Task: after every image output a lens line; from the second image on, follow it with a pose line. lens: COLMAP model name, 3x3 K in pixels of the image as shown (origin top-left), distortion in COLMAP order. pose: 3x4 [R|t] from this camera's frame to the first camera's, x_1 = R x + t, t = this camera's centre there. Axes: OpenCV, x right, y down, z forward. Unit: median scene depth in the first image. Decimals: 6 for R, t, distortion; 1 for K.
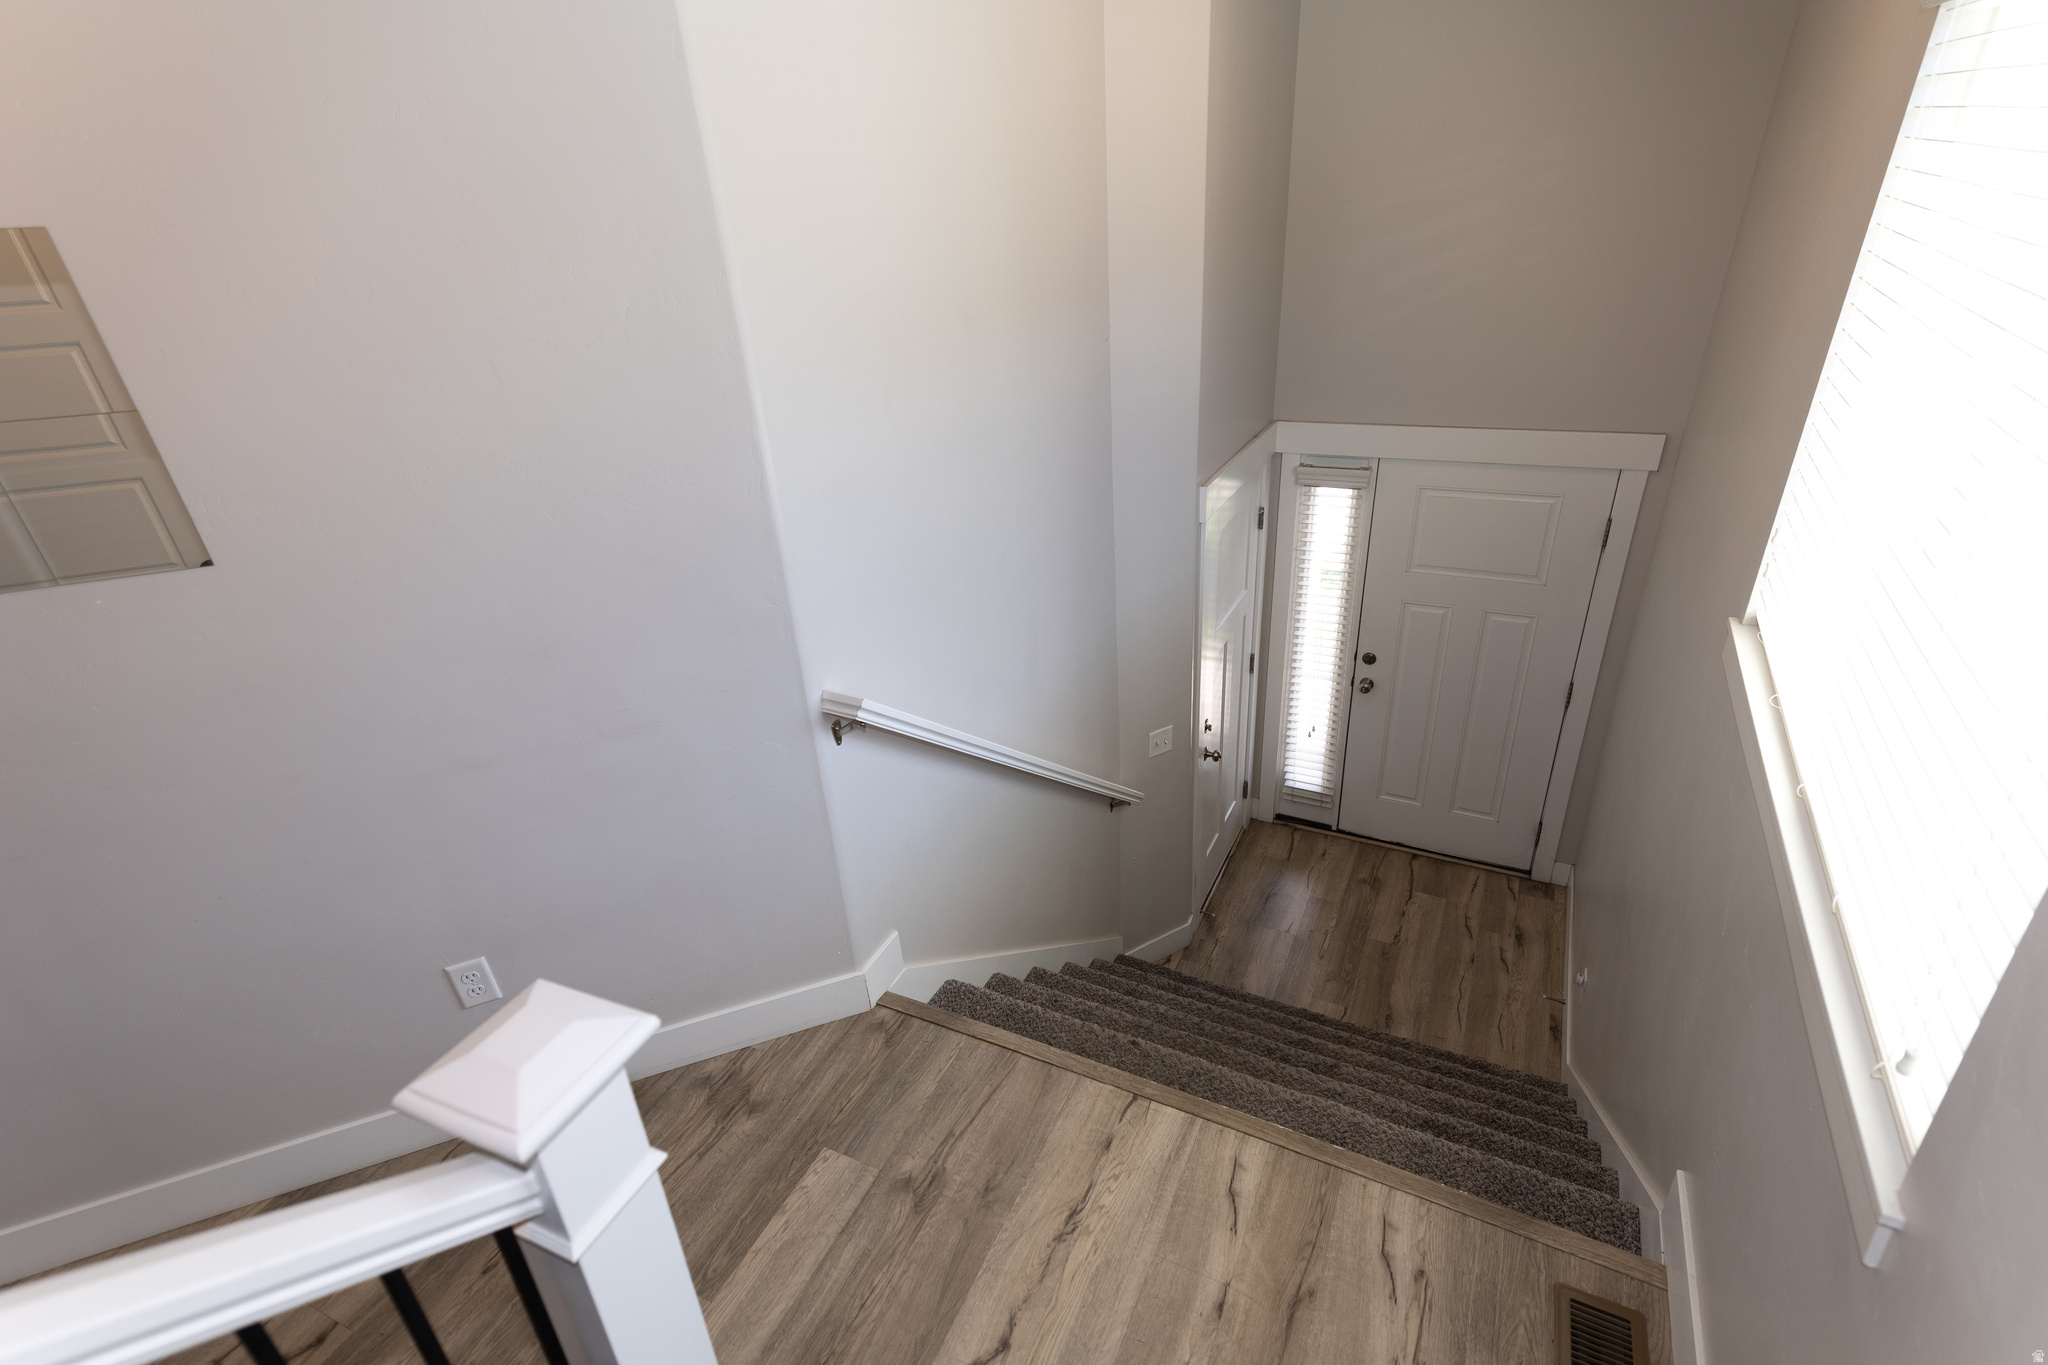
lens RADIAL K [[1014.4, 0, 1017.6], [0, 1014.4, 685.3], [0, 0, 1]] dist [0.069440, -0.000242]
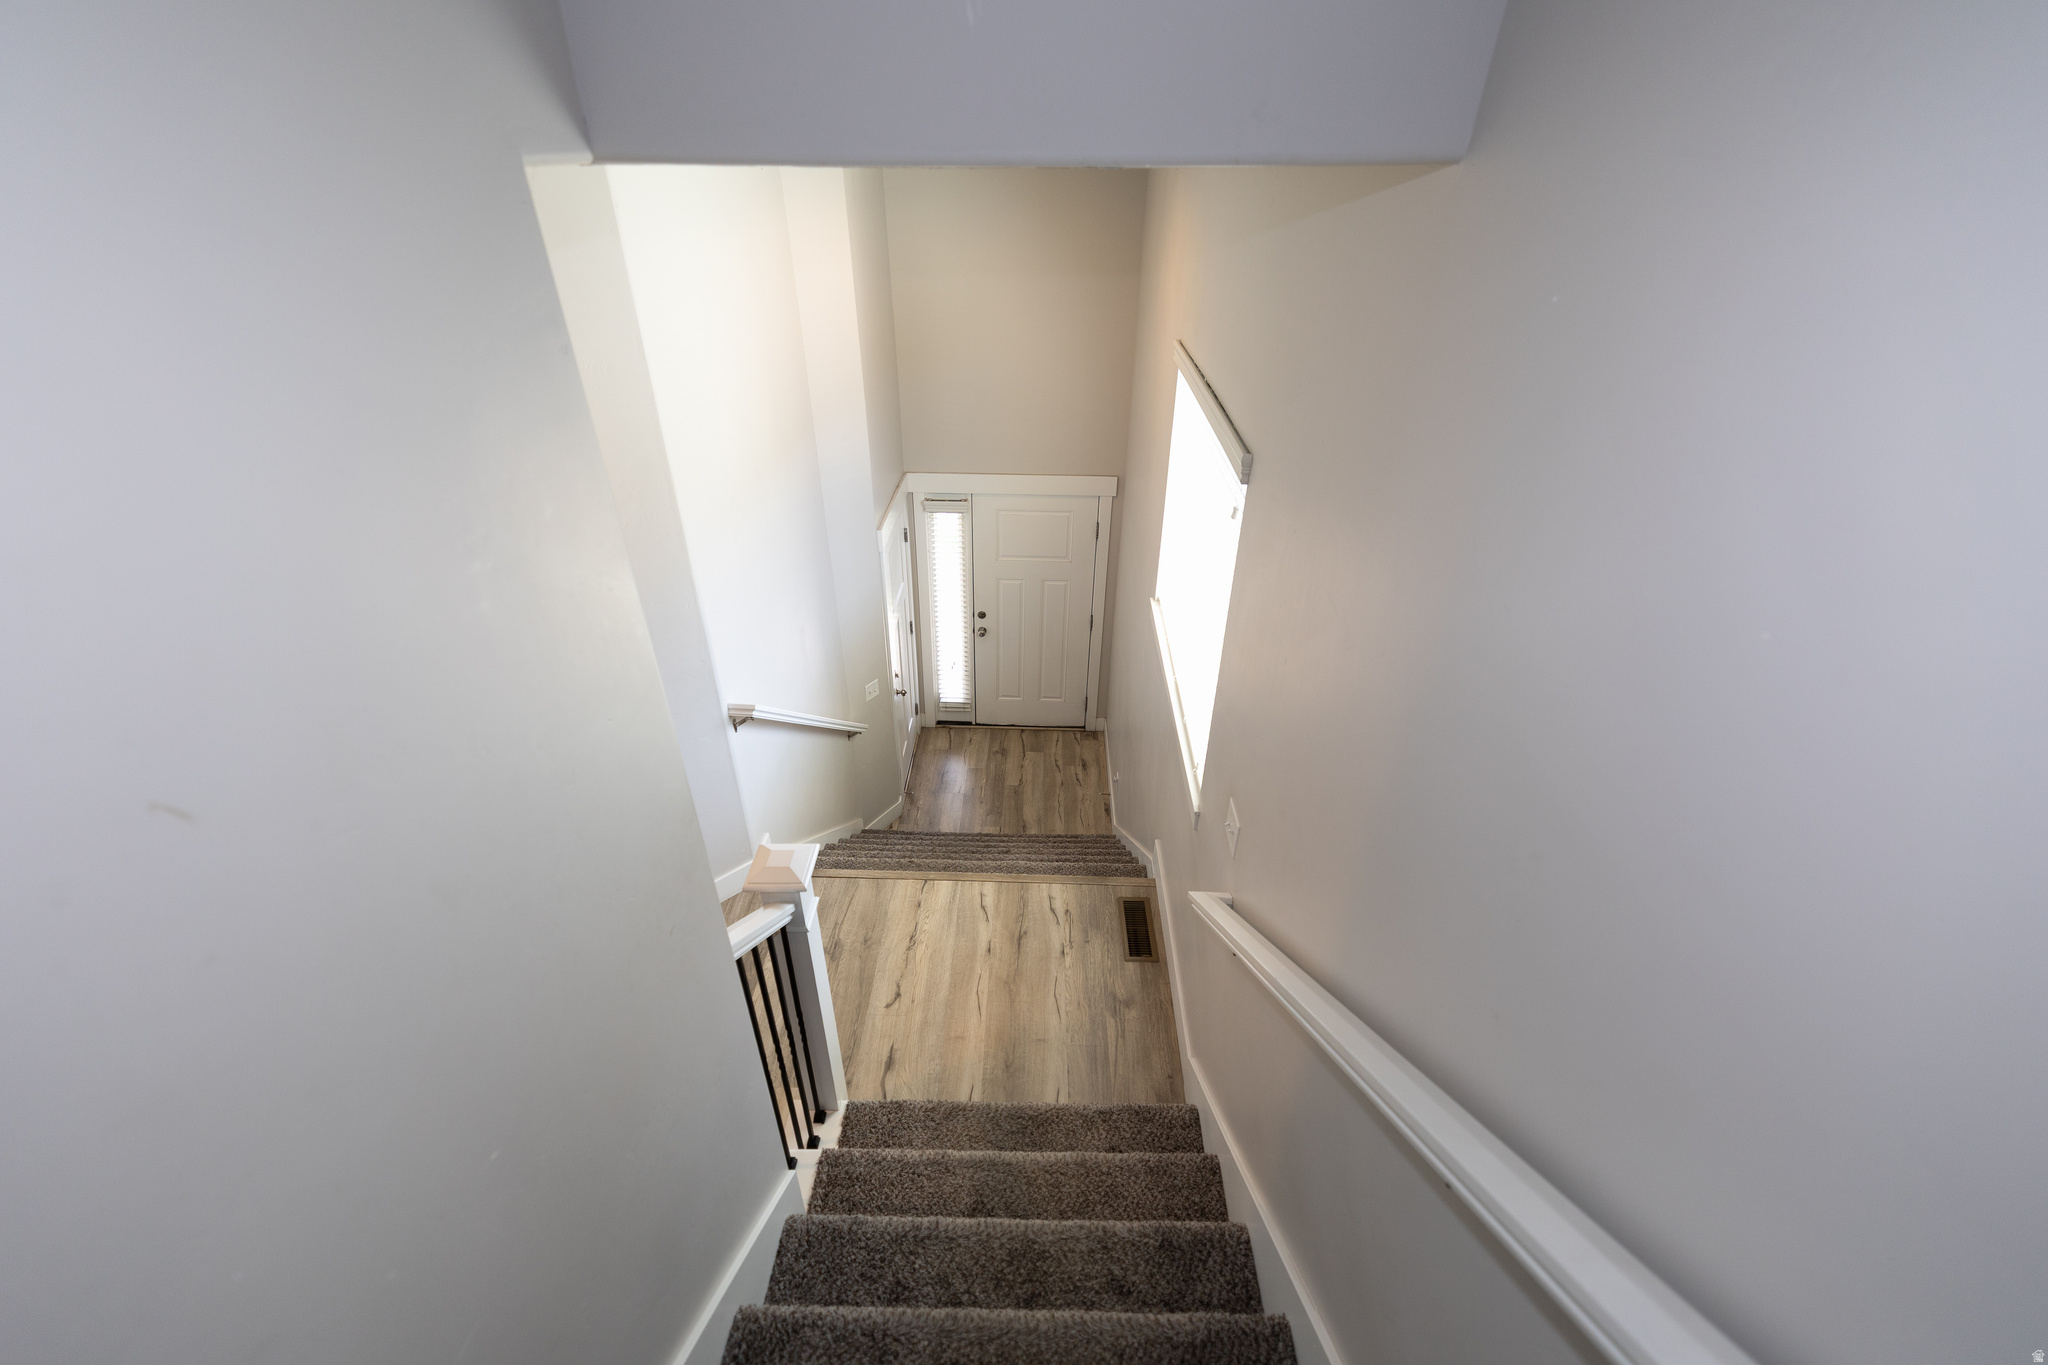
lens RADIAL K [[854.4, 0, 1017.3], [0, 854.4, 678.6], [0, 0, 1]] dist [0.026348, -0.000578]
pose [[0.909323, -0.164721, 0.382099, -0.145225], [0.137777, 0.985697, 0.097046, -0.055128], [-0.392619, -0.035601, 0.919012, -0.275870]]
